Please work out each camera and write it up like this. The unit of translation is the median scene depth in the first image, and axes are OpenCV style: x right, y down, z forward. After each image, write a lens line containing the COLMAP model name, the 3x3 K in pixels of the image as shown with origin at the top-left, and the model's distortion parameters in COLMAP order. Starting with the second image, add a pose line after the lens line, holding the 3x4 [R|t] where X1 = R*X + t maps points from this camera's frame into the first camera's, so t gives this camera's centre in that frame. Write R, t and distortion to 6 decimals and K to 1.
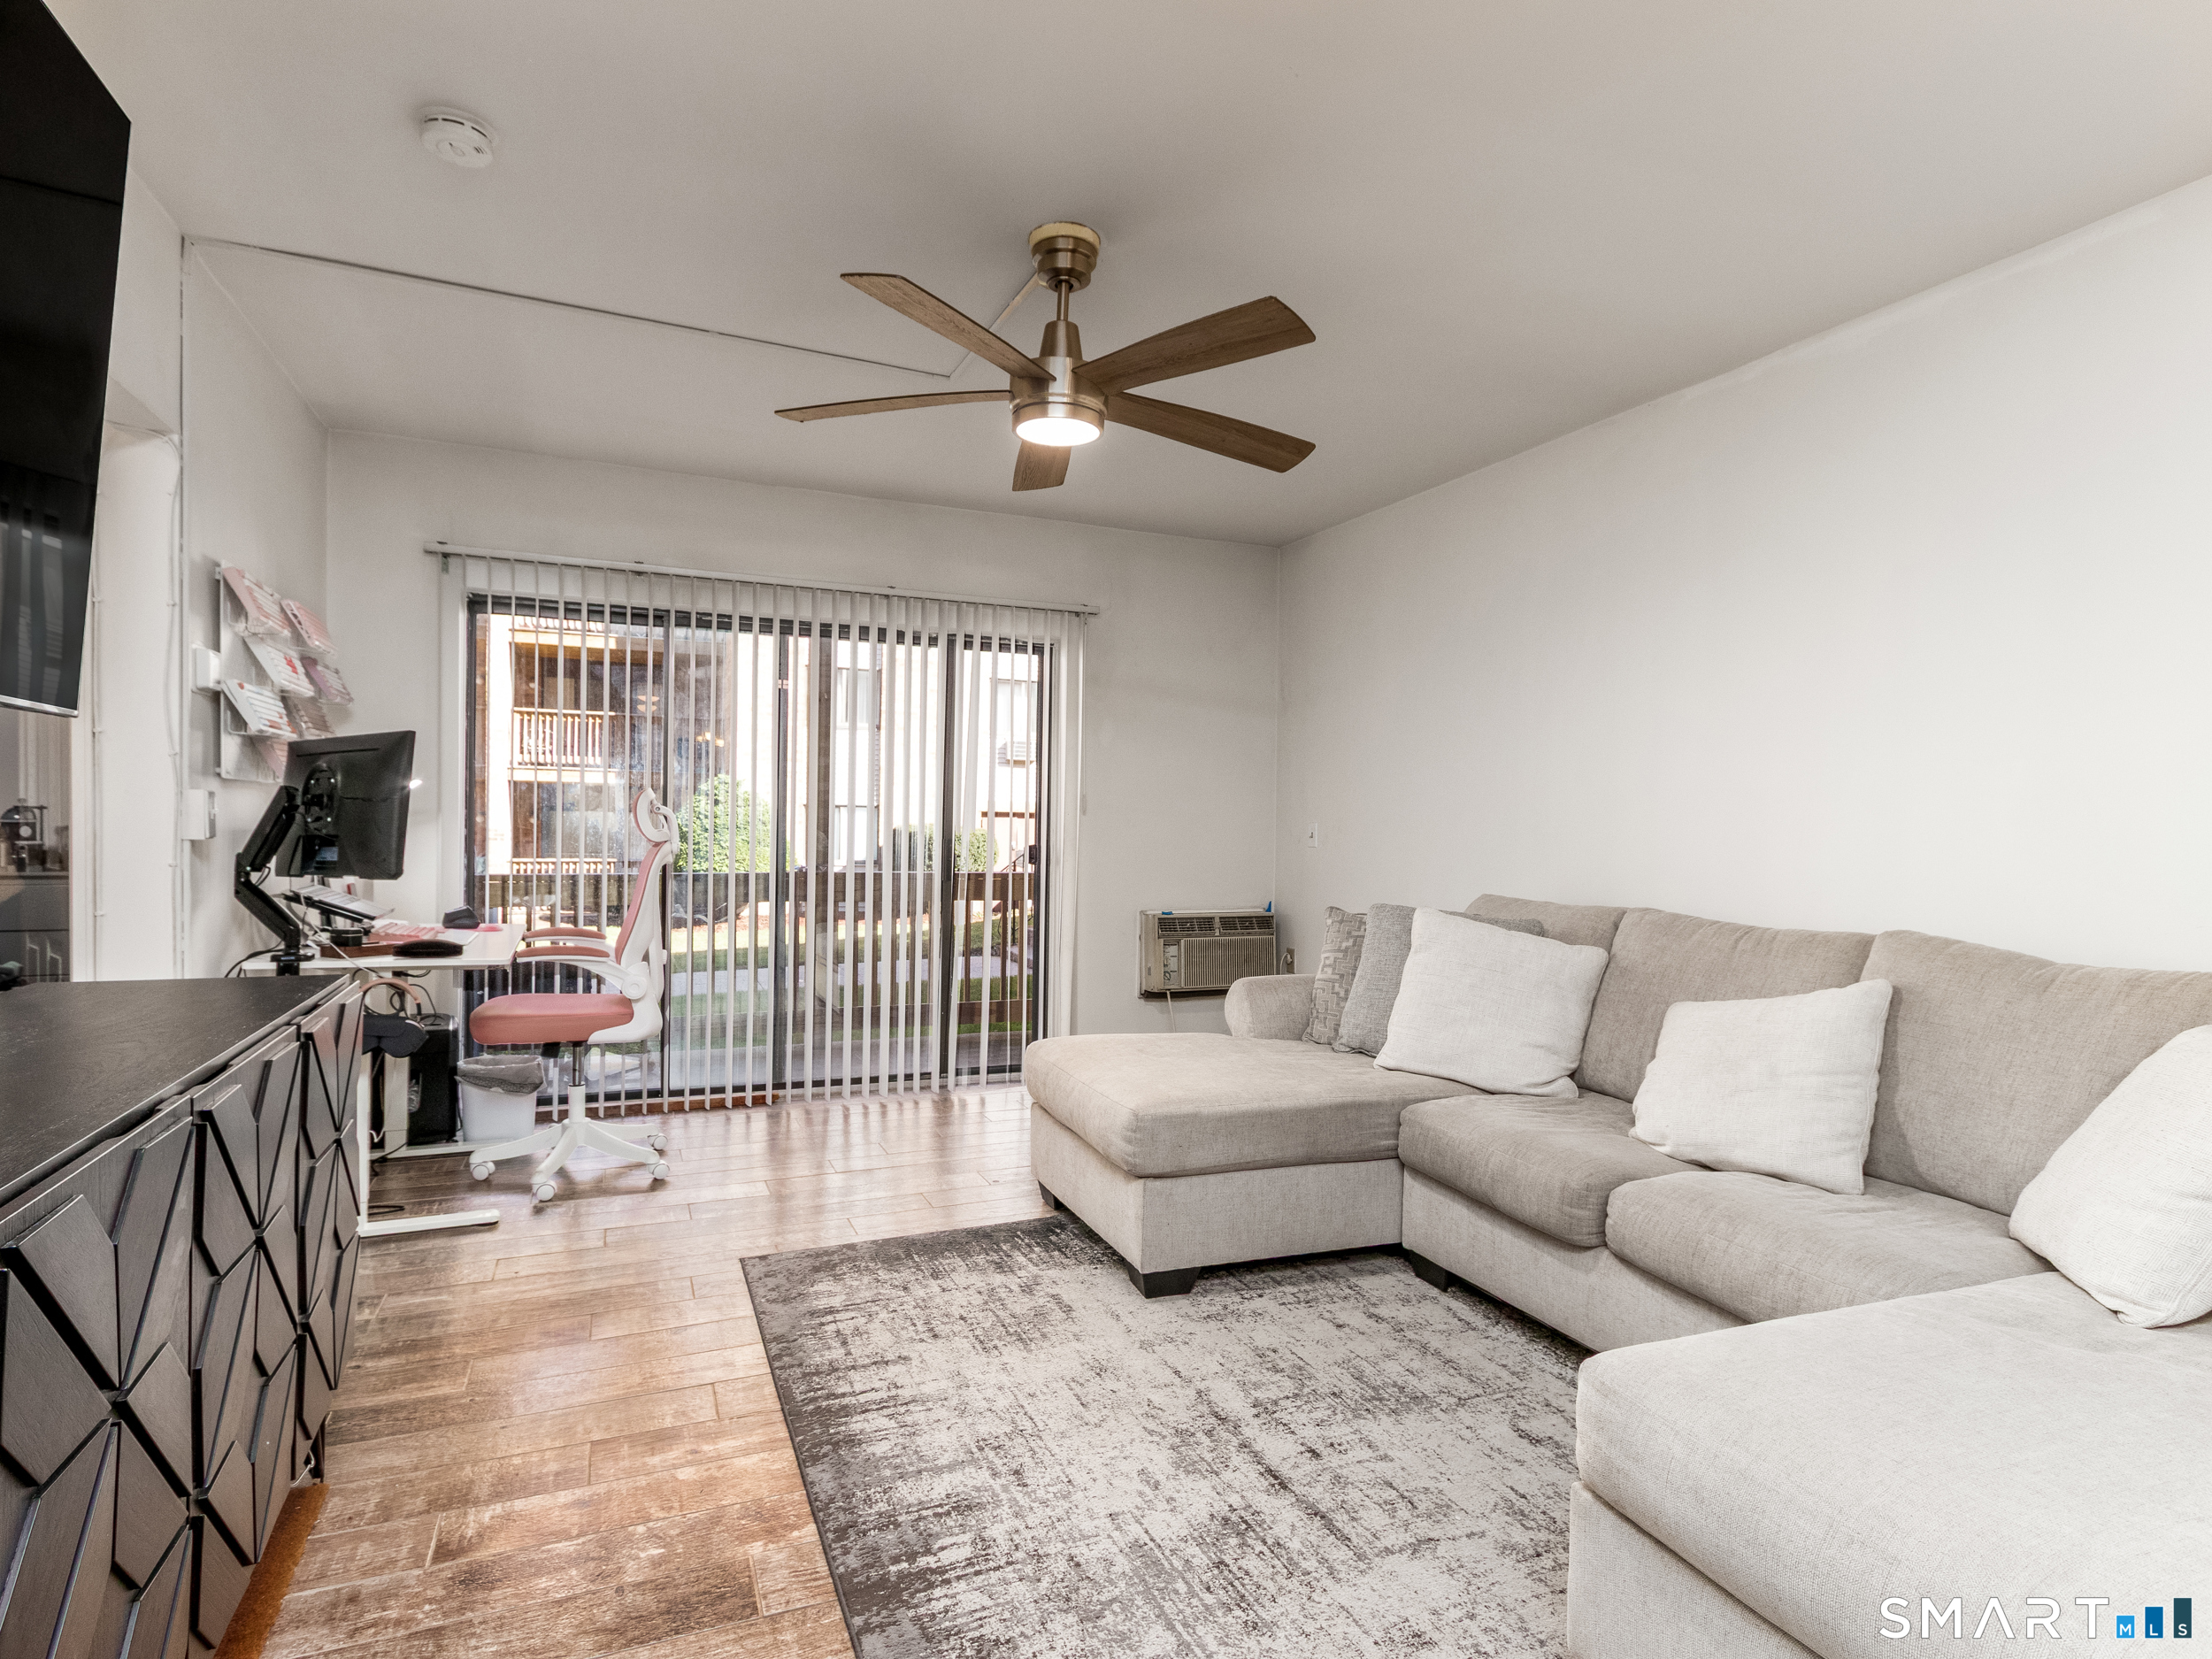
lens RADIAL K [[1163.6, 0, 1110.2], [0, 1163.6, 842.5], [0, 0, 1]] dist [-0.000231, -0.001377]
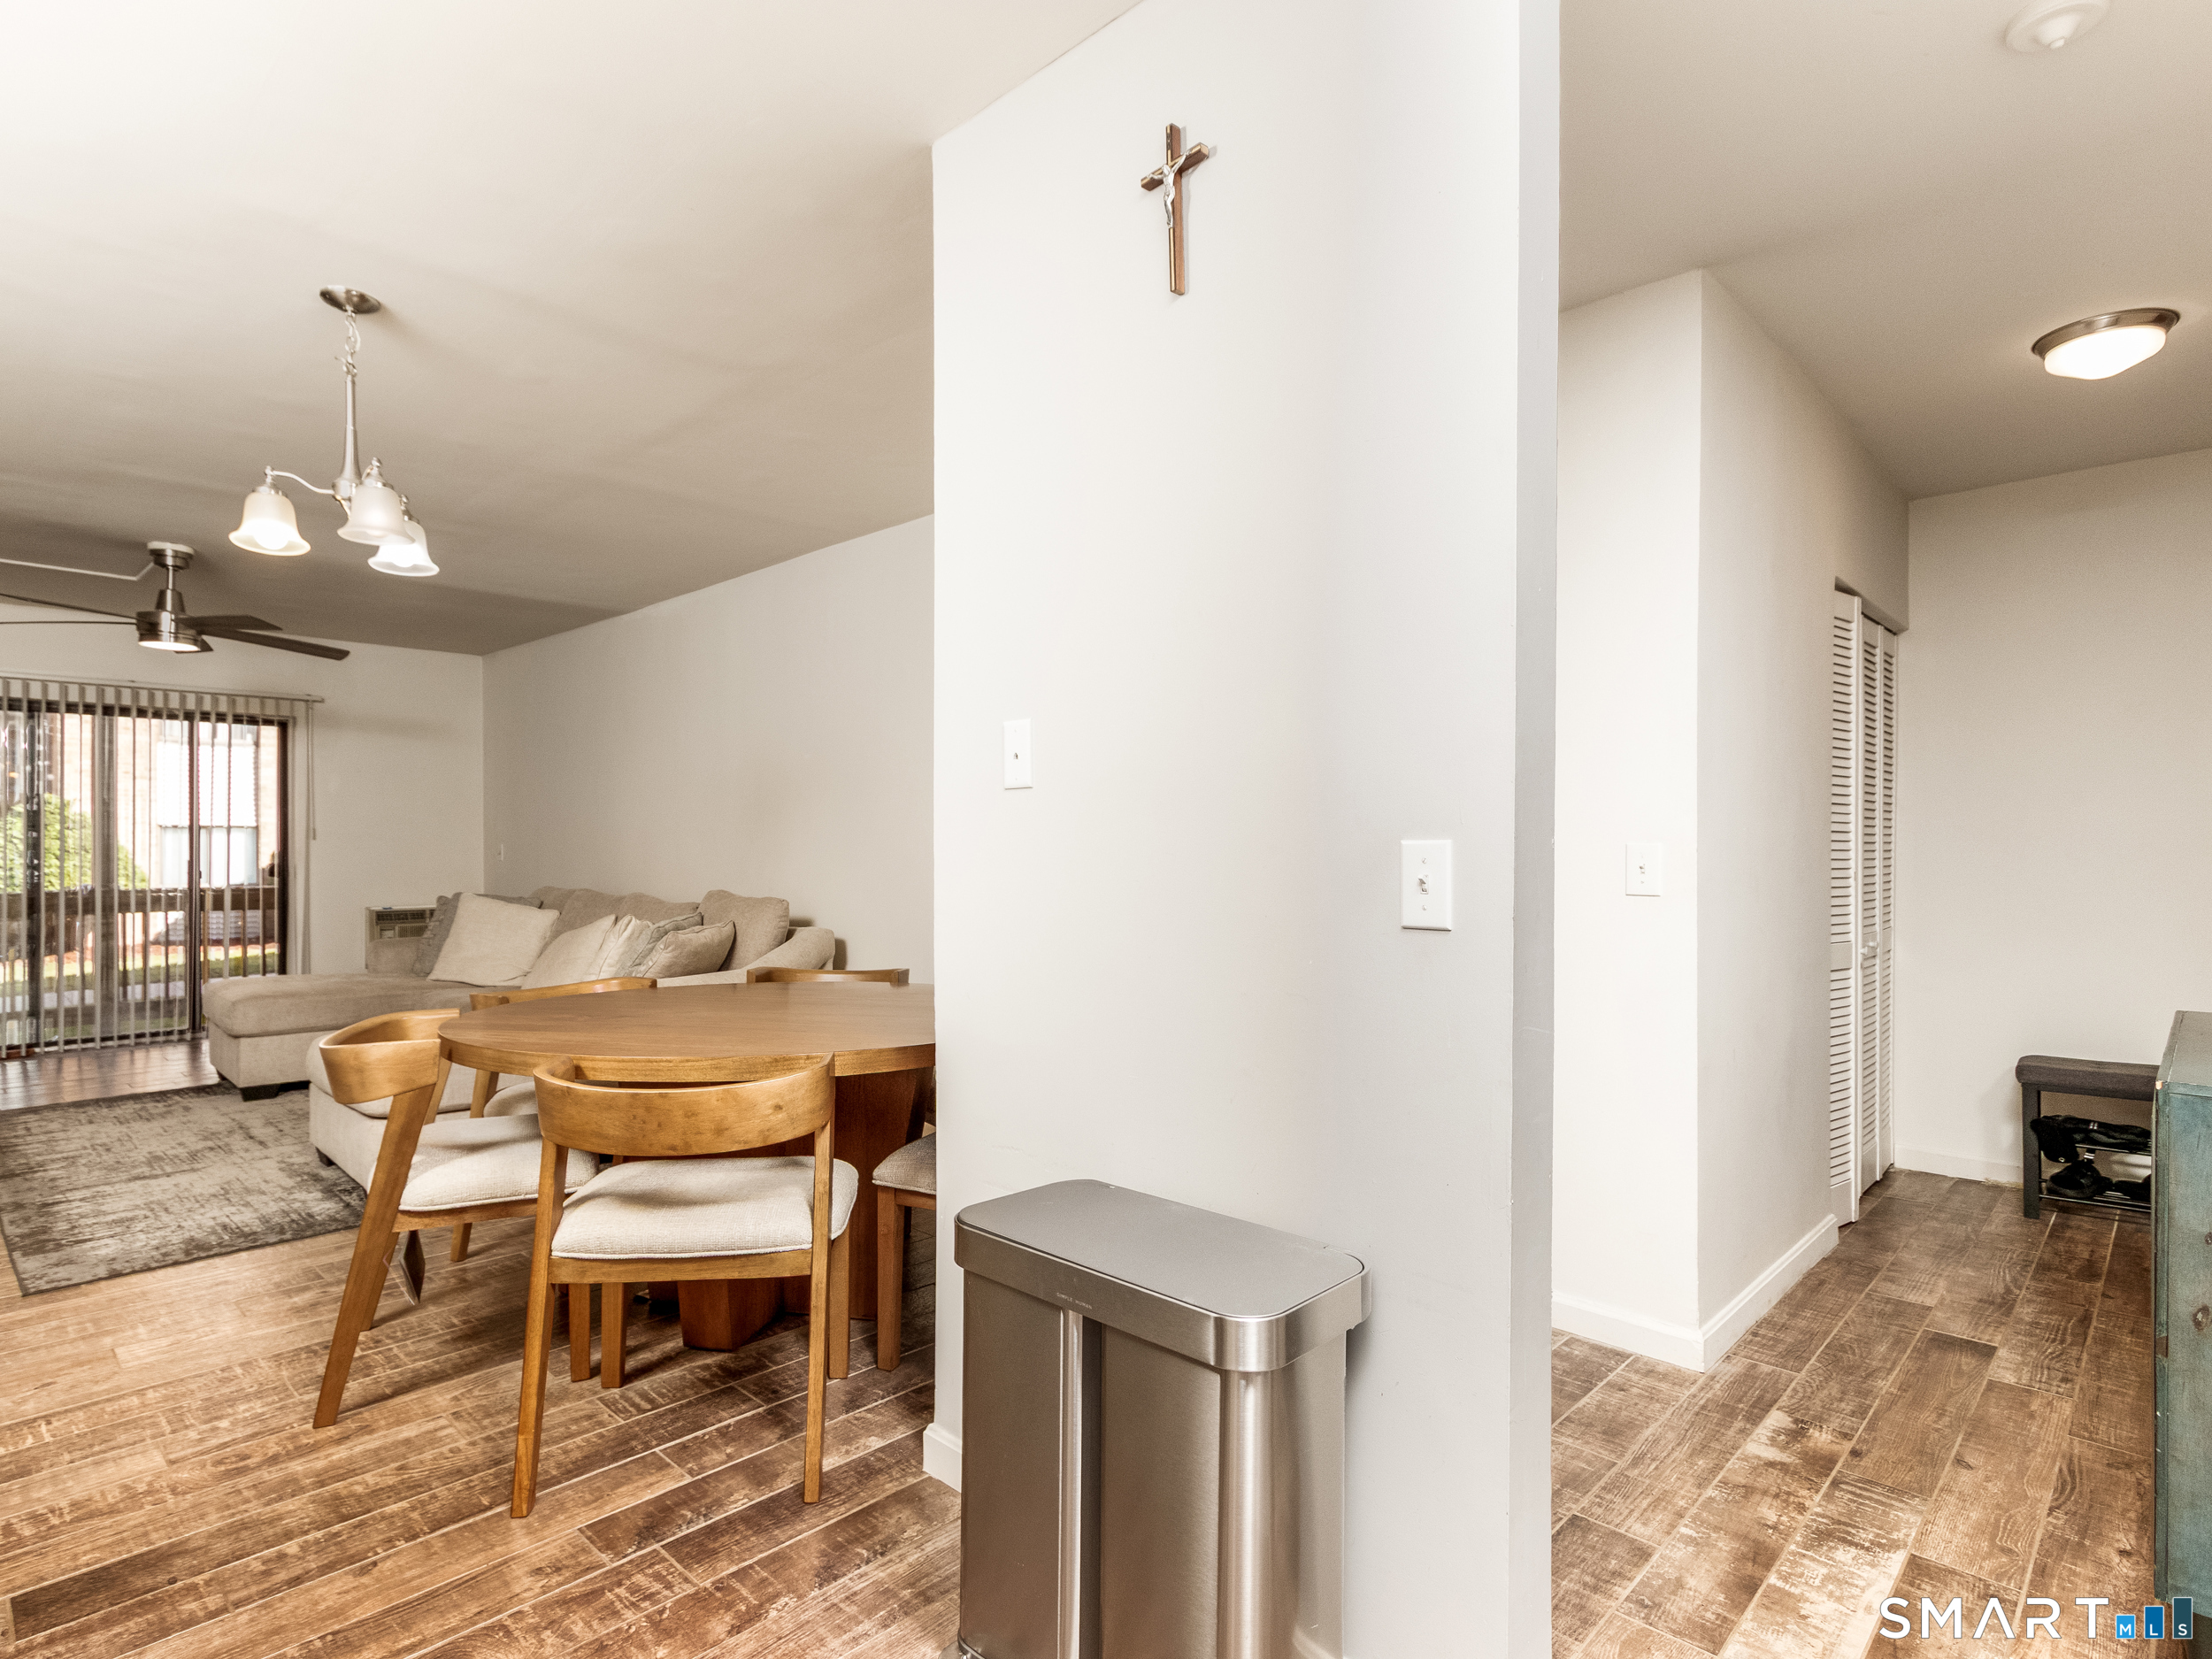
lens RADIAL K [[1163.6, 0, 1110.2], [0, 1163.6, 842.5], [0, 0, 1]] dist [-0.000231, -0.001377]
pose [[0.926587, -0.014546, 0.375800, 0.570107], [0.018767, 0.999795, -0.007572, 0.010609], [-0.375612, 0.014069, 0.926670, -1.157801]]
